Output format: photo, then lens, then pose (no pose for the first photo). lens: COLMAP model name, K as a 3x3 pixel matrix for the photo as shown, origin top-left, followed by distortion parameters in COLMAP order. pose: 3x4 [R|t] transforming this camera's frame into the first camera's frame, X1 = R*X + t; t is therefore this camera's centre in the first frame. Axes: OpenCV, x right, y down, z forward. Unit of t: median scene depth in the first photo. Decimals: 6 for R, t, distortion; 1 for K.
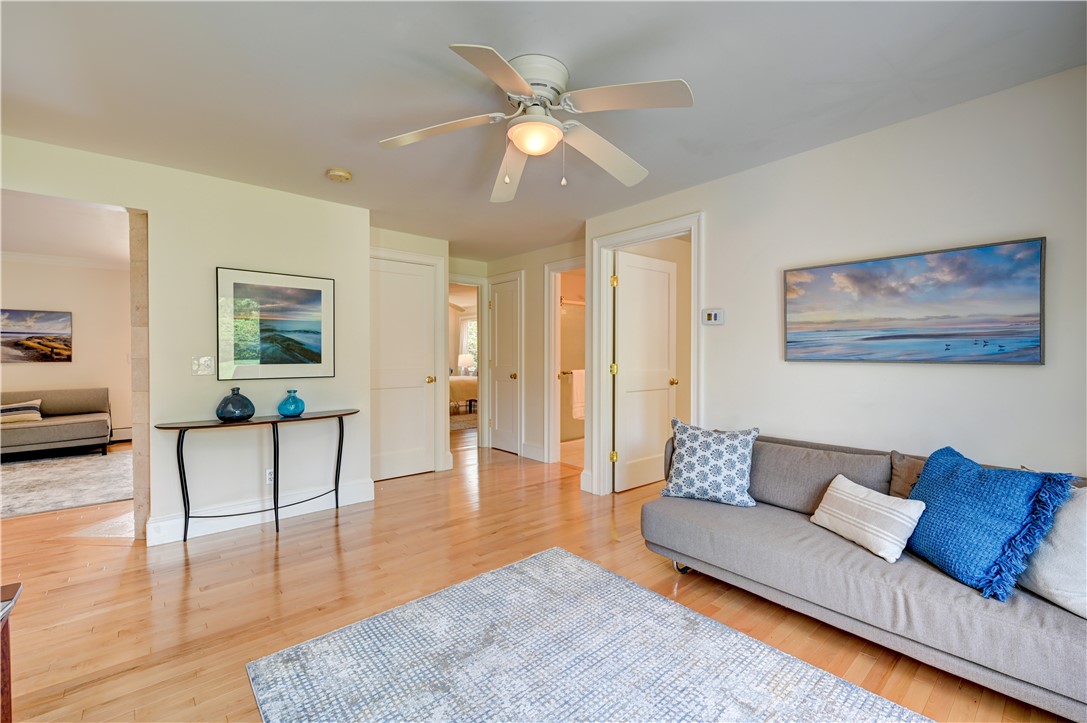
lens RADIAL K [[463.3, 0, 548.8], [0, 463.3, 358.5], [0, 0, 1]] dist [-0.000797, -0.000362]
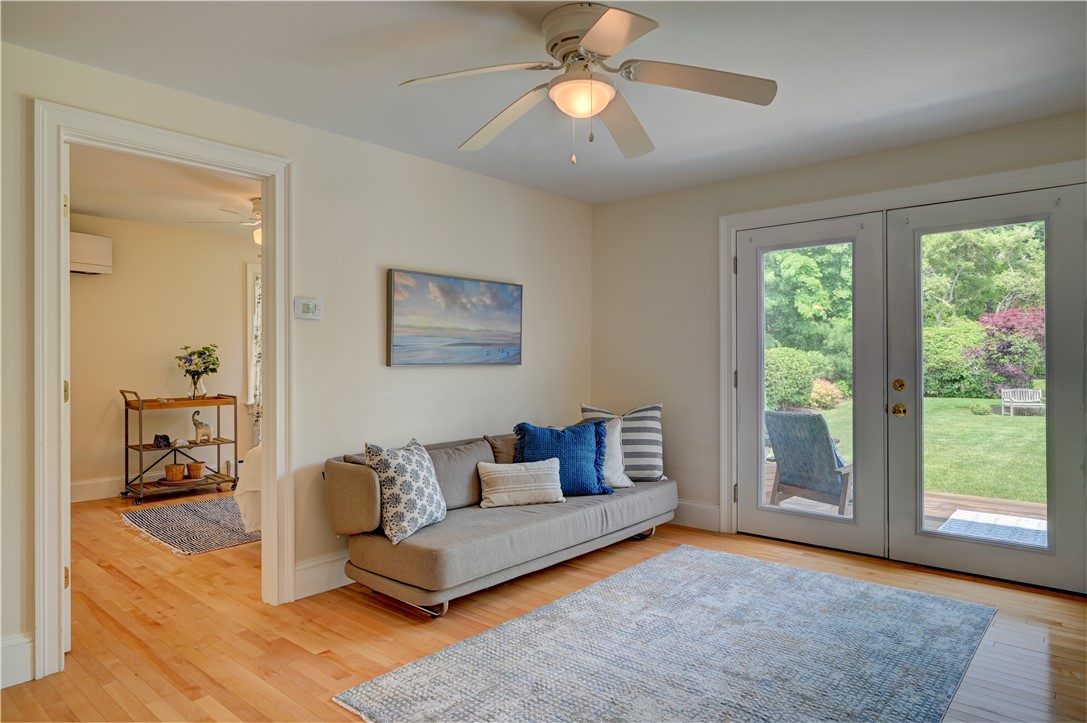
lens RADIAL K [[661.5, 0, 544.0], [0, 661.5, 358.5], [0, 0, 1]] dist [0.006955, -0.000012]
pose [[-0.135254, 0.004215, 0.990802, -1.000259], [0.016765, 0.999858, -0.001965, -0.002340], [-0.990669, 0.016345, -0.135306, 1.030346]]
